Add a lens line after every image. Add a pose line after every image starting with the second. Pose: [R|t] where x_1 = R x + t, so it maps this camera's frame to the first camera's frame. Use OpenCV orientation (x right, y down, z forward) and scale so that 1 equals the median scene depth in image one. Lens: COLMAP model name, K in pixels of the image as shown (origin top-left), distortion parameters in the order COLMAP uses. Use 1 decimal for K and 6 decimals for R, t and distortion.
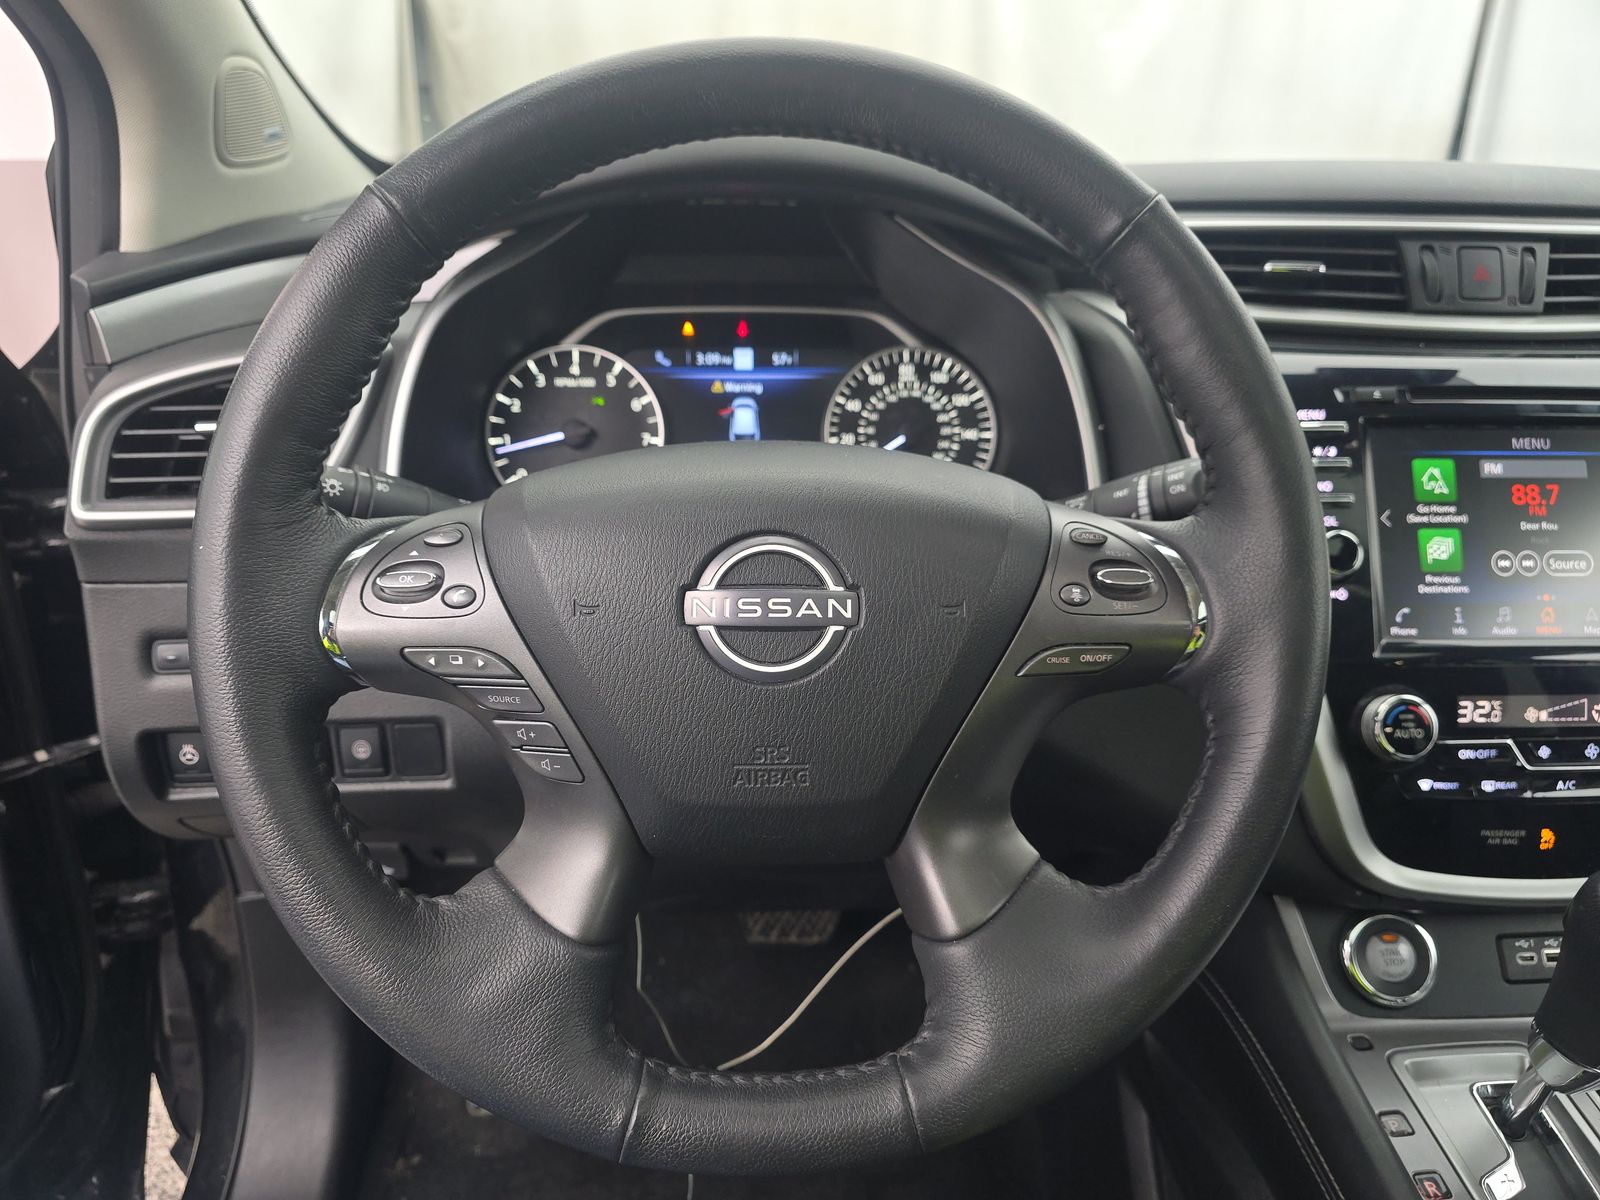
lens RADIAL K [[988.4, 0, 800.0], [0, 988.4, 600.0], [0, 0, 1]] dist [0.001447, -0.036943]
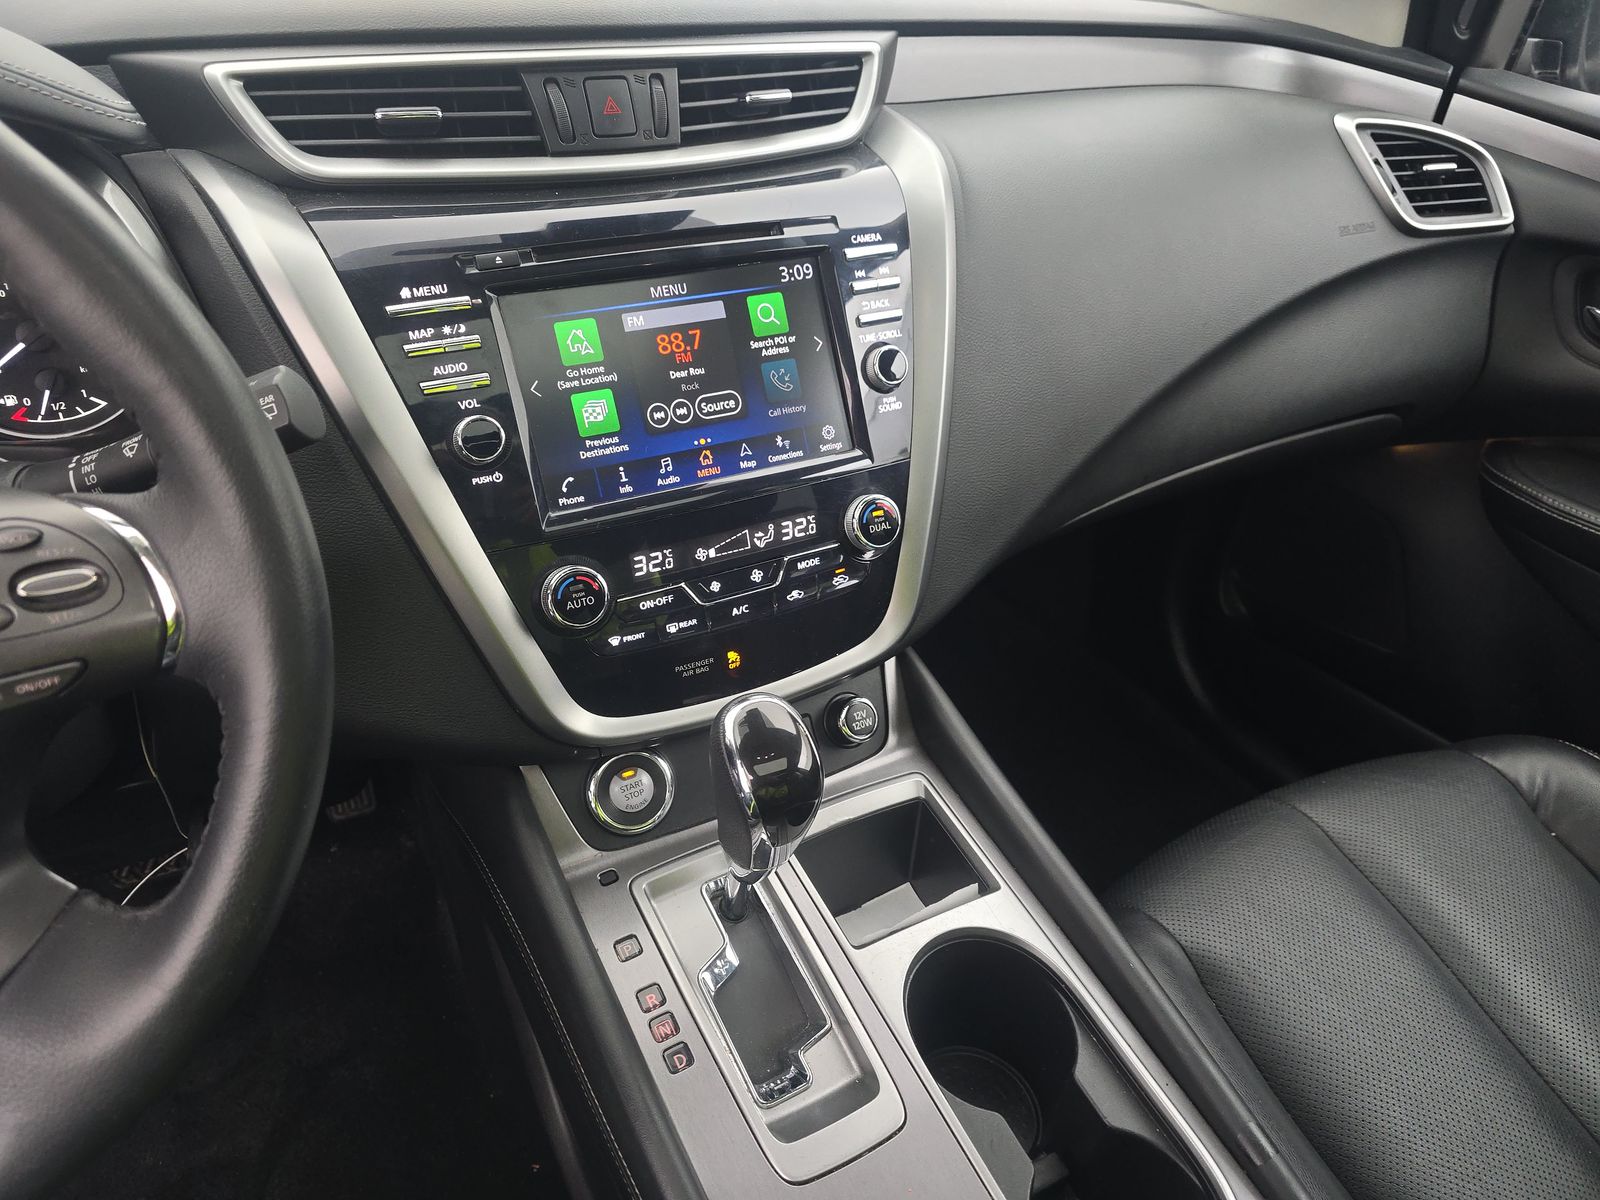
lens RADIAL K [[988.4, 0, 800.0], [0, 988.4, 600.0], [0, 0, 1]] dist [0.001447, -0.036943]
pose [[0.891423, -0.238160, 0.385544, 0.538842], [0.149089, 0.957534, 0.246781, -0.115730], [-0.427945, -0.162506, 0.889075, -0.039252]]
